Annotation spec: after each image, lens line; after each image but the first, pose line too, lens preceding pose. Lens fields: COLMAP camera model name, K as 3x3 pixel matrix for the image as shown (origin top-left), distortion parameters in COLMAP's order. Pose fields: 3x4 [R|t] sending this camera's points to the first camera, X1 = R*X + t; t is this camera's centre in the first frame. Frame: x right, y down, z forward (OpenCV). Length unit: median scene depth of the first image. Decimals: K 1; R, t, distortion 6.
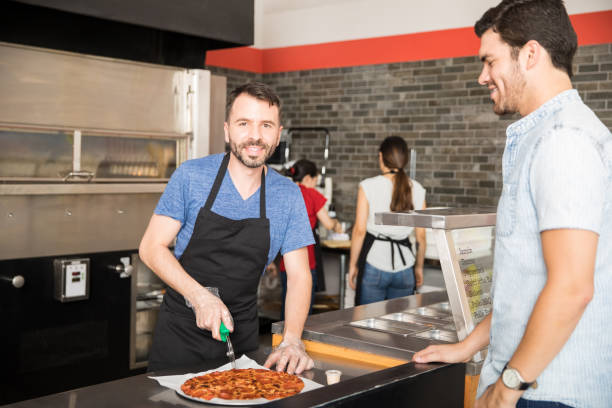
lens RADIAL K [[801.1, 0, 306.0], [0, 801.1, 204.0], [0, 0, 1]] dist [0.094183, 0.015113]
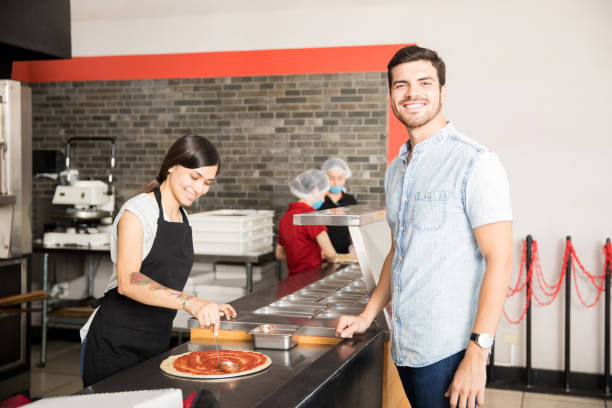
lens RADIAL K [[754.2, 0, 318.2], [0, 754.2, 202.8], [0, 0, 1]] dist [0.045558, 0.037616]
pose [[0.911346, -0.032422, 0.410362, -0.142160], [0.034240, 0.999409, 0.002921, -0.003948], [-0.410215, 0.011388, 0.911918, -0.012360]]
